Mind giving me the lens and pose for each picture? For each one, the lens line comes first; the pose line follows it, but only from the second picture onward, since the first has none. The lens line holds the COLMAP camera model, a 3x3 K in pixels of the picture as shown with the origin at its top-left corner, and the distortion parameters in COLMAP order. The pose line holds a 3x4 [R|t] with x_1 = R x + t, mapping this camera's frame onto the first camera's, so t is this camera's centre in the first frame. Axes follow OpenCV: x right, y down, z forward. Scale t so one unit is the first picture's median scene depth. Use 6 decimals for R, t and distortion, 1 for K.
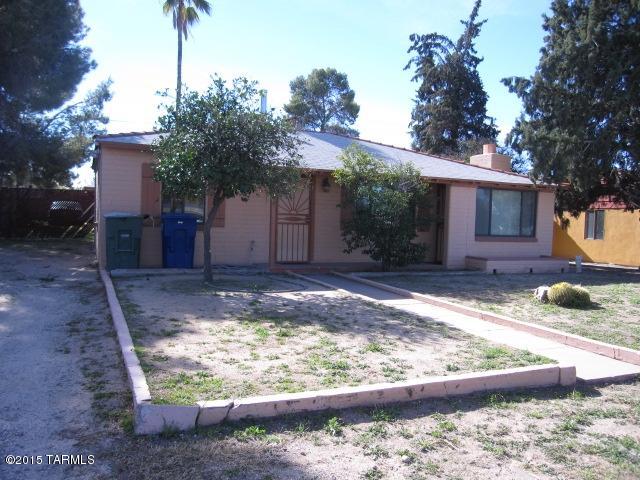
lens RADIAL K [[521.3, 0, 319.8], [0, 521.3, 241.2], [0, 0, 1]] dist [-0.027587, -0.016375]
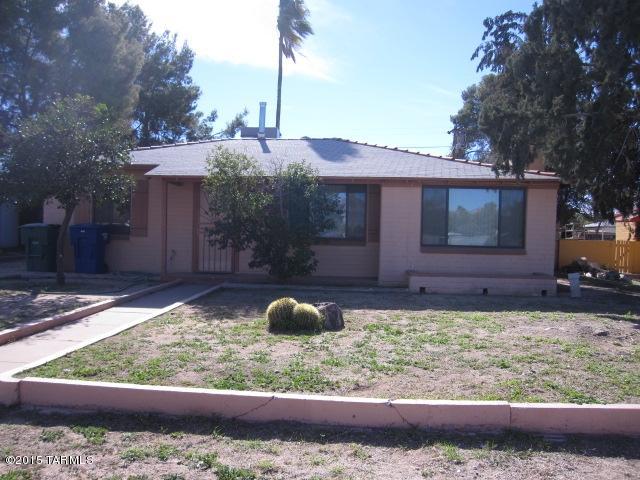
lens RADIAL K [[521.3, 0, 317.6], [0, 521.3, 240.3], [0, 0, 1]] dist [-0.027587, -0.016375]
pose [[0.891109, -0.005862, -0.453751, 0.496461], [-0.013089, 0.999168, -0.038614, 0.013654], [0.453600, 0.040348, 0.890292, 0.185286]]
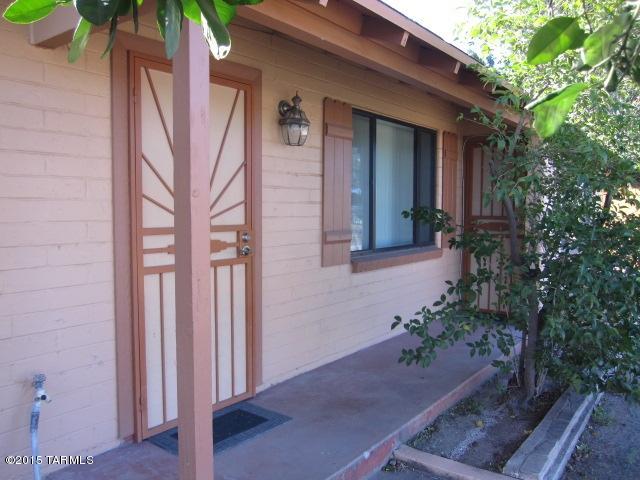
lens RADIAL K [[521.3, 0, 319.3], [0, 521.3, 239.6], [0, 0, 1]] dist [-0.027587, -0.016375]
pose [[0.872596, -0.060643, 0.484663, -0.106628], [0.053186, 0.998159, 0.029137, -0.044240], [-0.485538, 0.000353, 0.874215, 0.656900]]
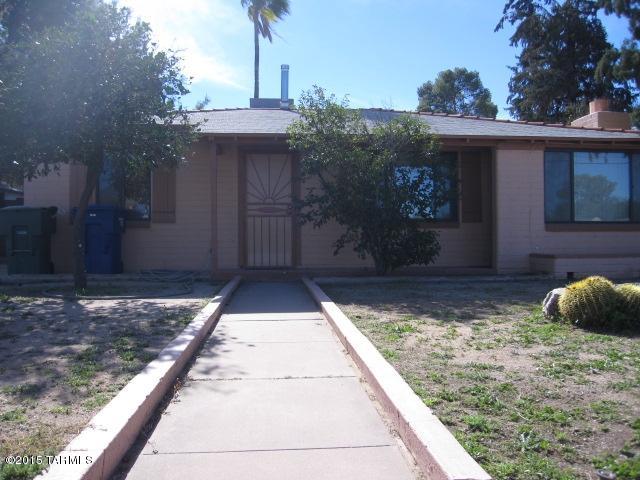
lens RADIAL K [[521.3, 0, 317.4], [0, 521.3, 239.0], [0, 0, 1]] dist [-0.027587, -0.016375]
pose [[0.946727, -0.039050, -0.319662, 0.221662], [0.022001, 0.998145, -0.056775, 0.038176], [0.321286, 0.046717, 0.945829, 0.274396]]
